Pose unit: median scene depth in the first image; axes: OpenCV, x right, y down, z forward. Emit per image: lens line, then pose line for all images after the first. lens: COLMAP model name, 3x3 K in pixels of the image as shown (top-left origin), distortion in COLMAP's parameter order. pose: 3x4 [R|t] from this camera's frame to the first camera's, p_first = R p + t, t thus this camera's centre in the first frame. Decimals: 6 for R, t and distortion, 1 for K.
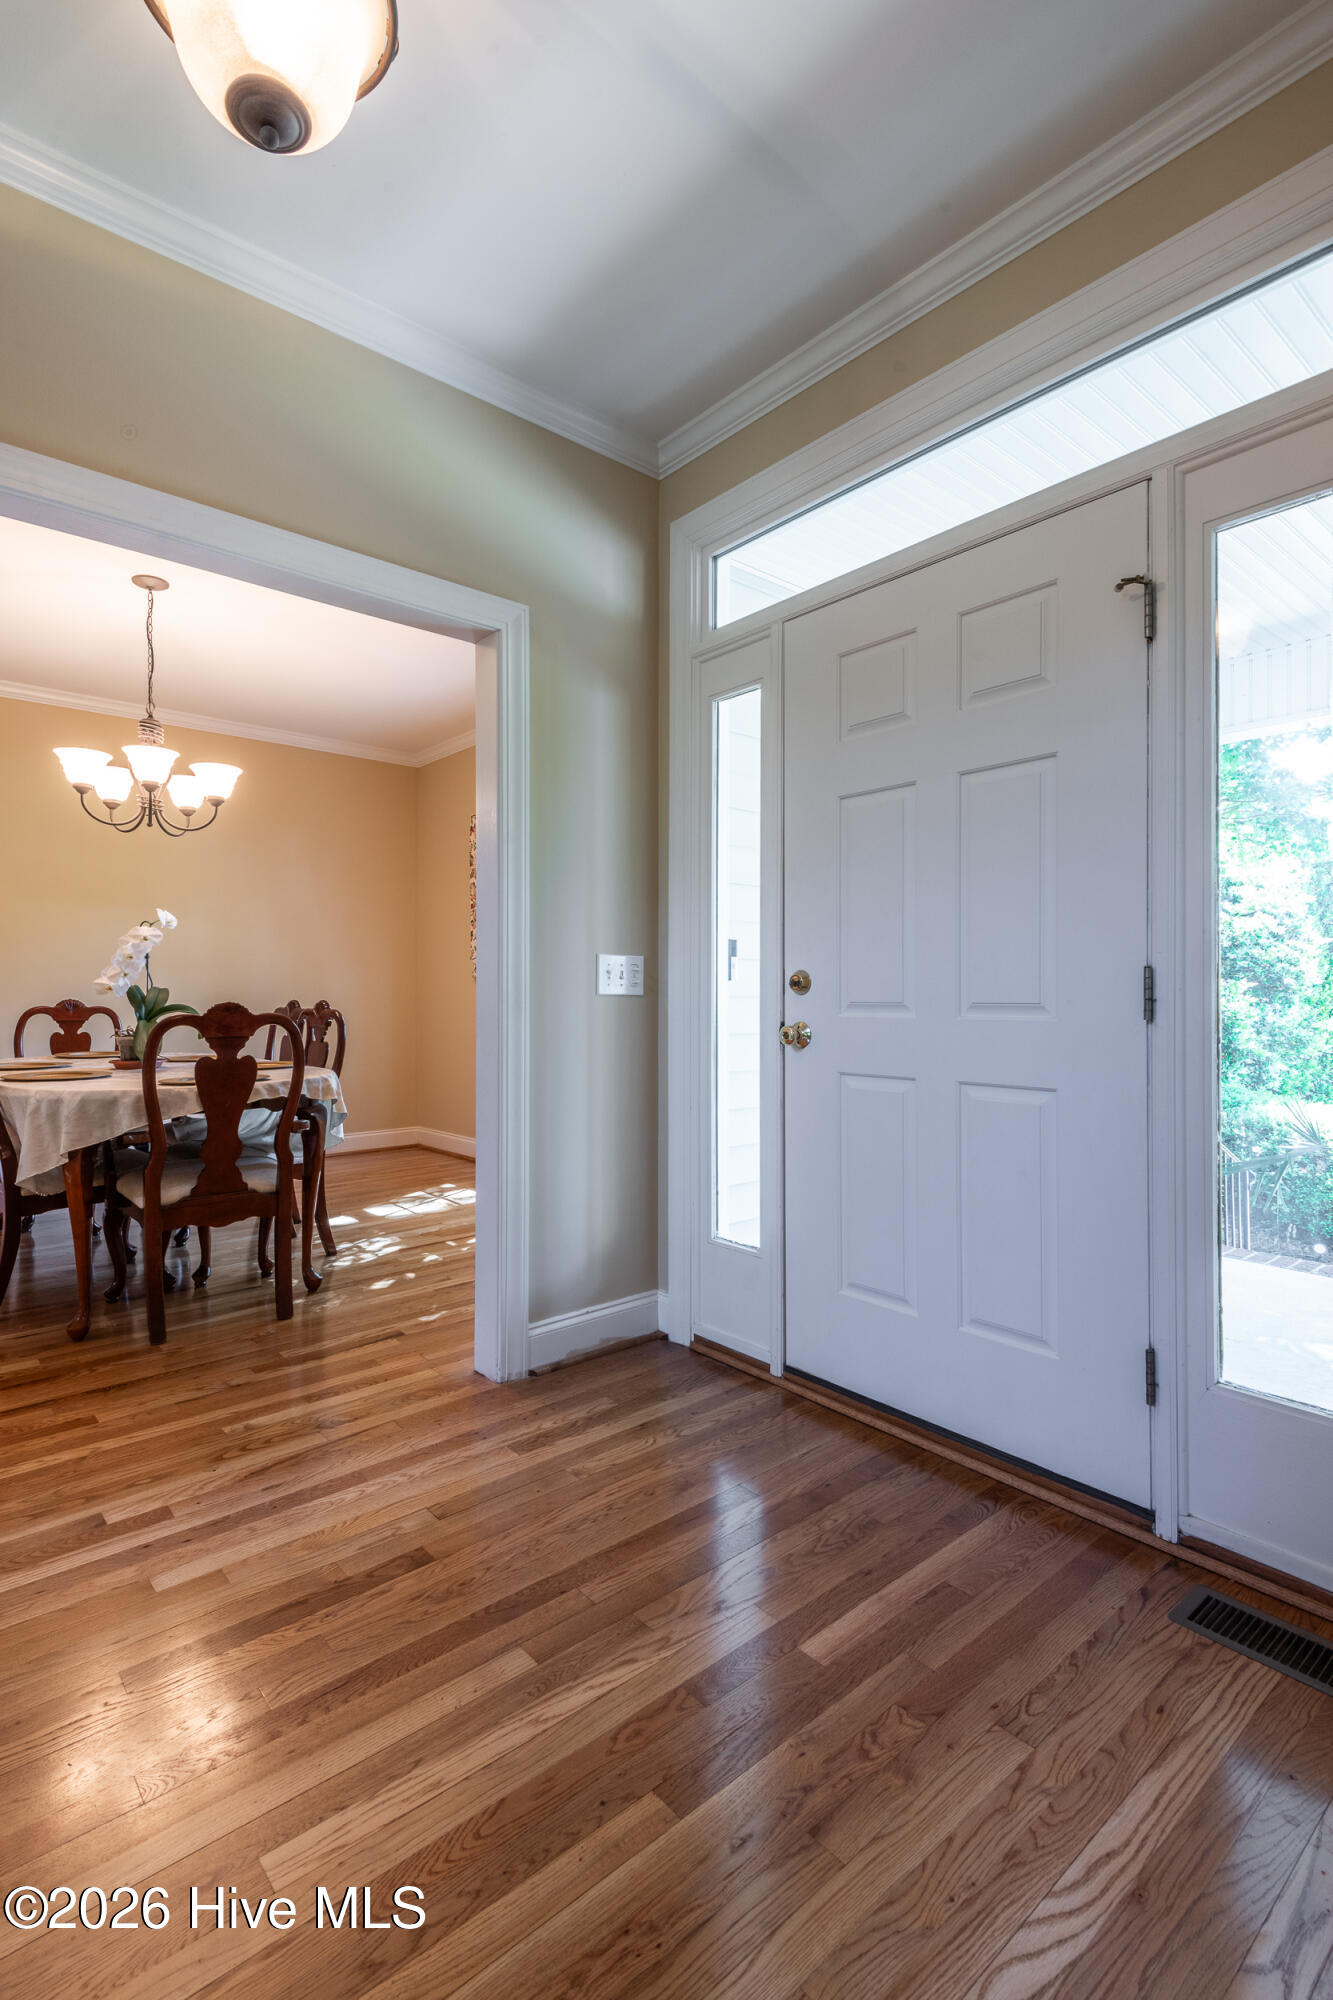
lens RADIAL K [[936.7, 0, 709.3], [0, 936.7, 1004.2], [0, 0, 1]] dist [0.017125, -0.000191]
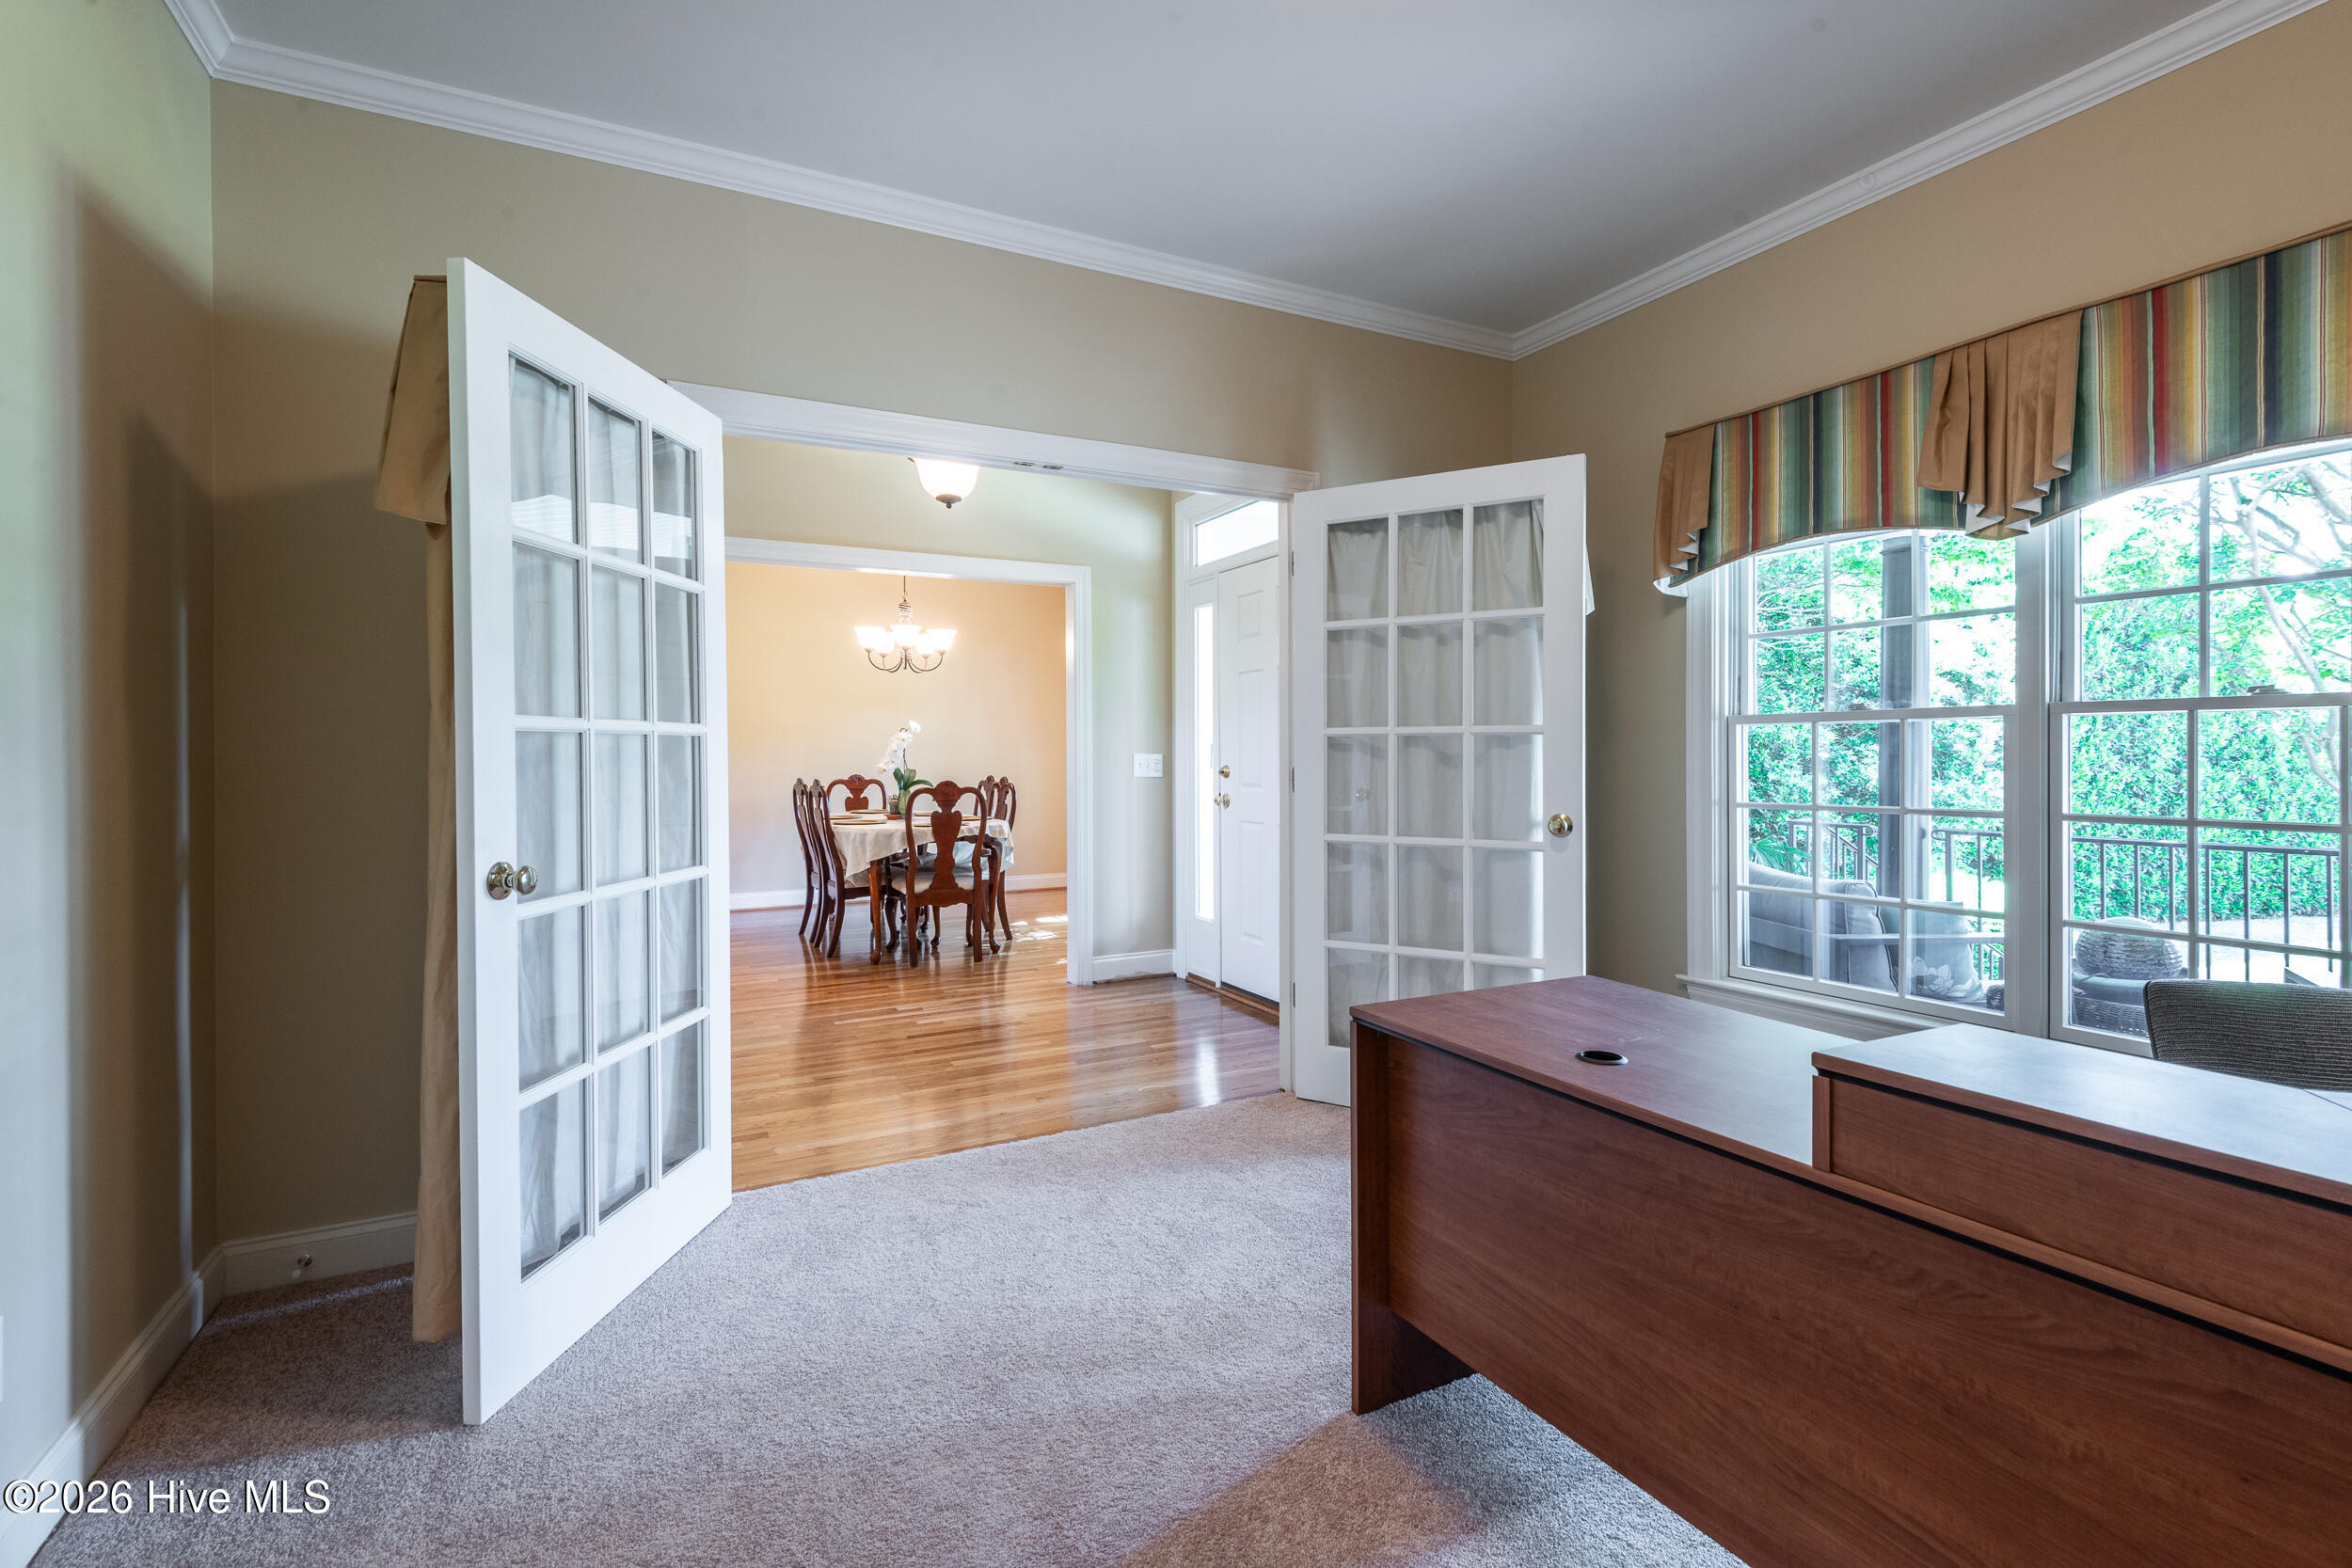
lens RADIAL K [[1101.5, 0, 1176.0], [0, 1101.5, 784.0], [0, 0, 1]] dist [0.017125, -0.000191]
pose [[0.959925, 0.000786, -0.280257, 0.470146], [0.004292, 0.999838, 0.017505, -0.029339], [0.280226, -0.018006, 0.959765, -0.845990]]
